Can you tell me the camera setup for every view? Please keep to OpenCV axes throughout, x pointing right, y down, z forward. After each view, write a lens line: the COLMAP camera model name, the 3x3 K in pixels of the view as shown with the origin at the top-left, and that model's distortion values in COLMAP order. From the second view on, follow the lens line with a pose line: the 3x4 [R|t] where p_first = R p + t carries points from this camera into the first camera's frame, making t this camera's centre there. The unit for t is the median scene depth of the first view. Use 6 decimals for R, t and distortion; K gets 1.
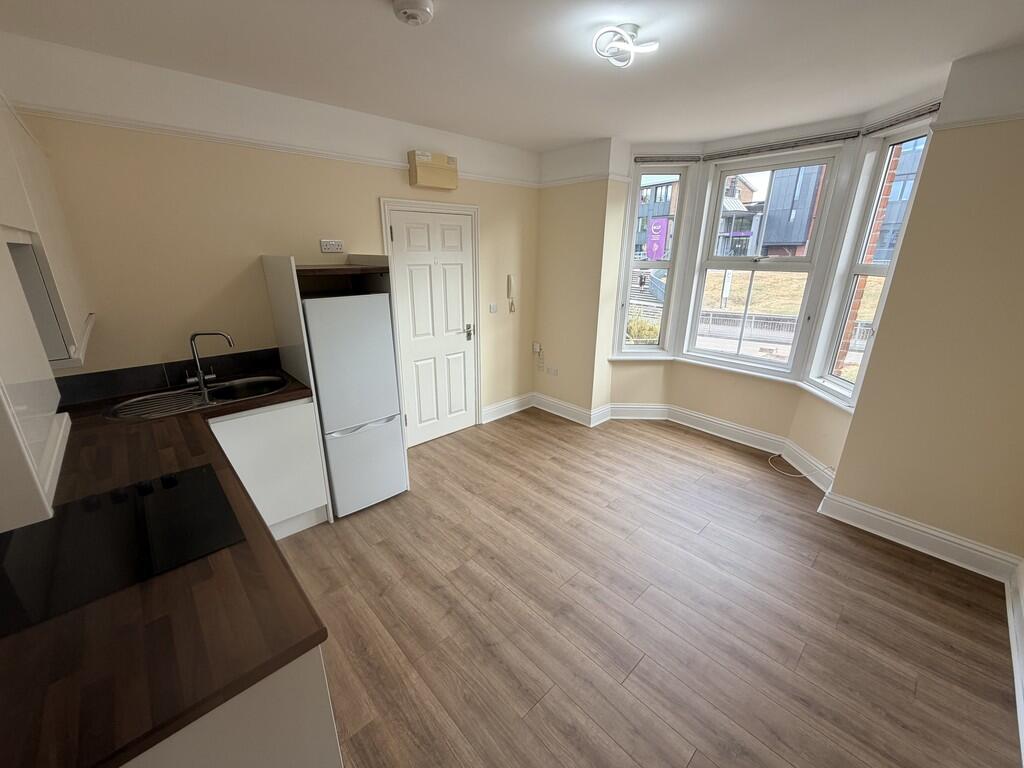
lens RADIAL K [[408.1, 0, 509.8], [0, 408.1, 385.9], [0, 0, 1]] dist [0.000717, 0.000035]
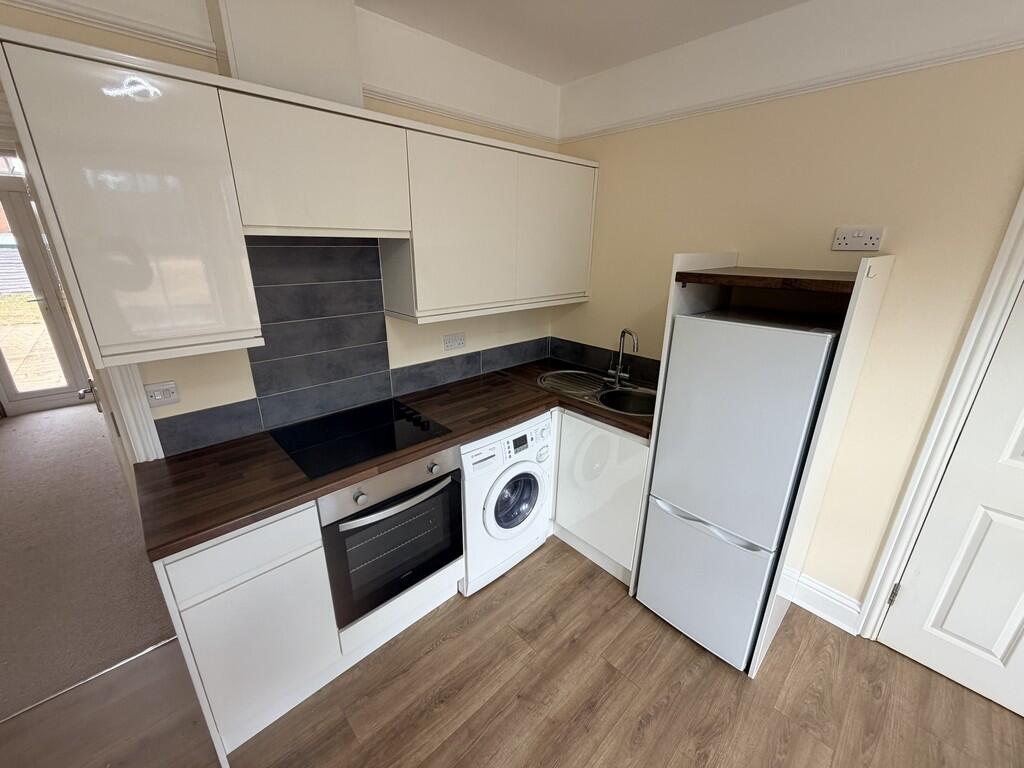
lens RADIAL K [[408.1, 0, 509.7], [0, 408.1, 382.8], [0, 0, 1]] dist [0.000717, 0.000035]
pose [[-0.002170, 0.323587, -0.946196, 0.195482], [-0.322255, 0.895495, 0.306987, -0.218639], [0.946650, 0.305582, 0.102335, 0.651345]]
